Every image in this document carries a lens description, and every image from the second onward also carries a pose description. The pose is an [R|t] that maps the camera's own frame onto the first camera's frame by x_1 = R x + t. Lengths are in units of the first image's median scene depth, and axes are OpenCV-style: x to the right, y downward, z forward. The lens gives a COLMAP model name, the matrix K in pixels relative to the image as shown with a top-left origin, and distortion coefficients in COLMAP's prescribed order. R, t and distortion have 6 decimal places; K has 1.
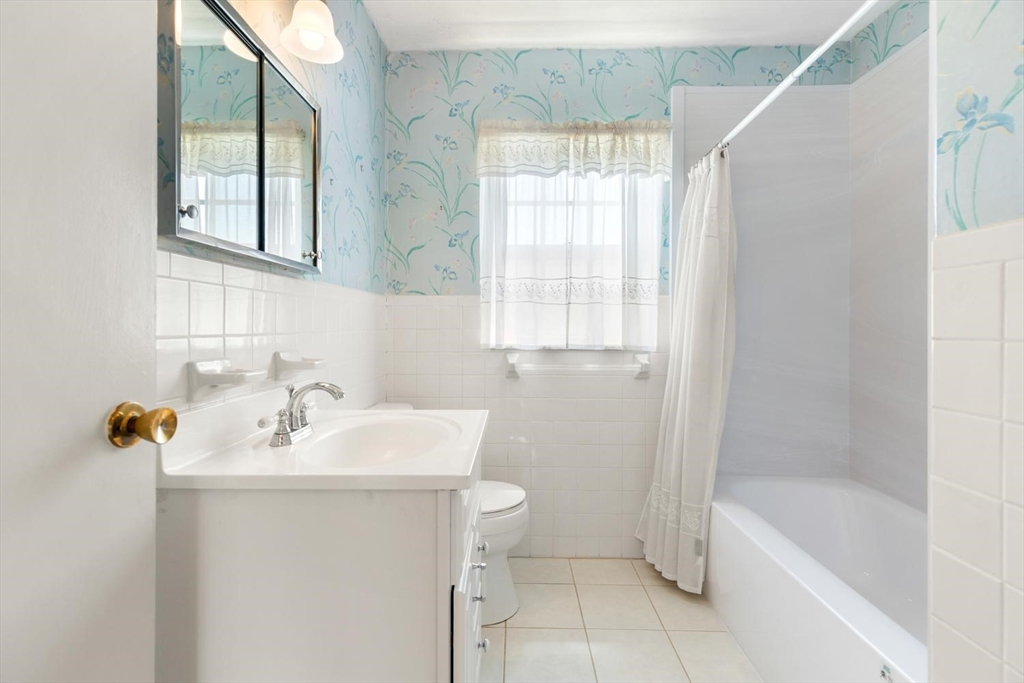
lens RADIAL K [[465.7, 0, 505.5], [0, 465.7, 327.2], [0, 0, 1]] dist [0.004027, -0.000126]
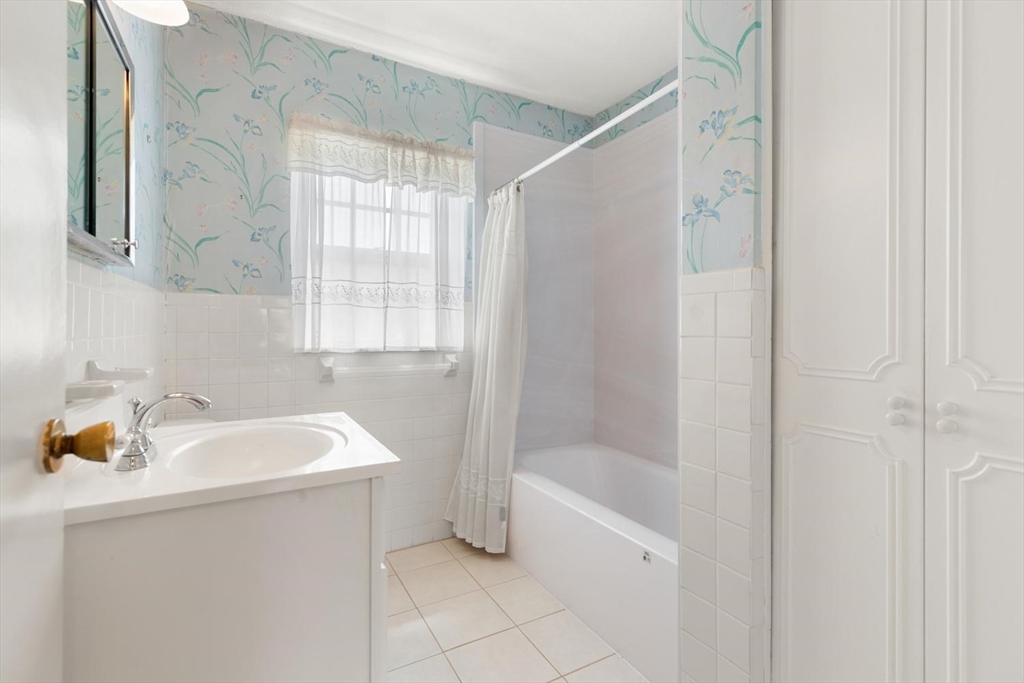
lens RADIAL K [[470.3, 0, 511.4], [0, 470.3, 328.1], [0, 0, 1]] dist [0.002646, -0.000162]
pose [[0.860924, 0.001329, 0.508732, -0.159328], [0.000921, 0.999991, -0.004171, 0.000219], [-0.508733, 0.004059, 0.860915, -0.045753]]
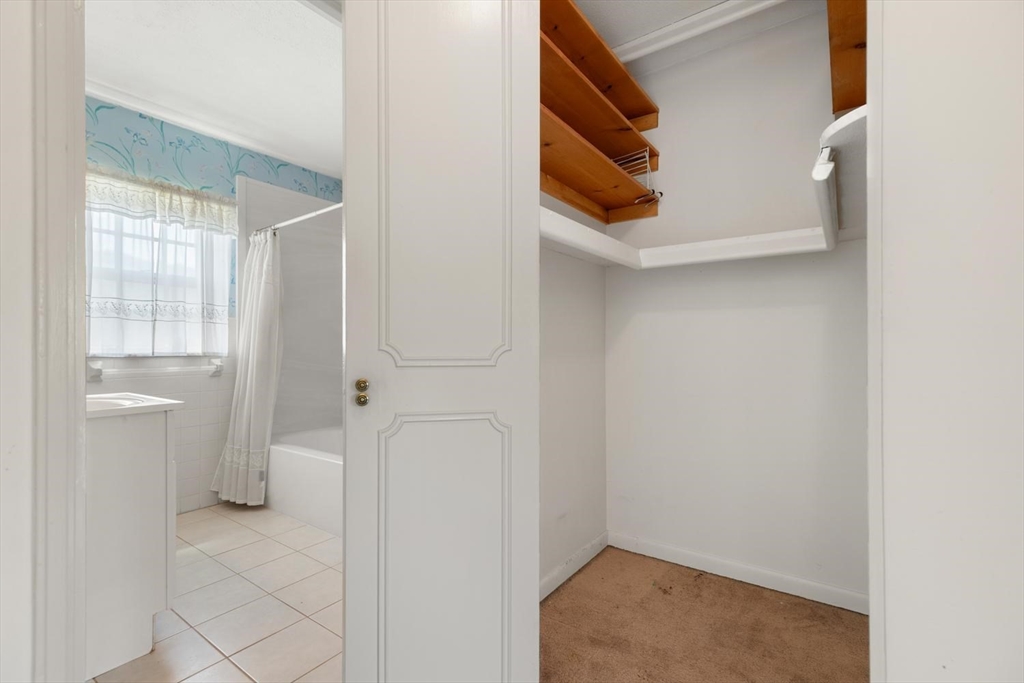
lens RADIAL K [[464.8, 0, 509.3], [0, 464.8, 344.8], [0, 0, 1]] dist [0.001839, 0.000032]
pose [[0.566674, -0.000469, 0.823942, -0.371755], [0.006485, 0.999971, -0.003891, 0.027844], [-0.823917, 0.007548, 0.566661, -0.540032]]
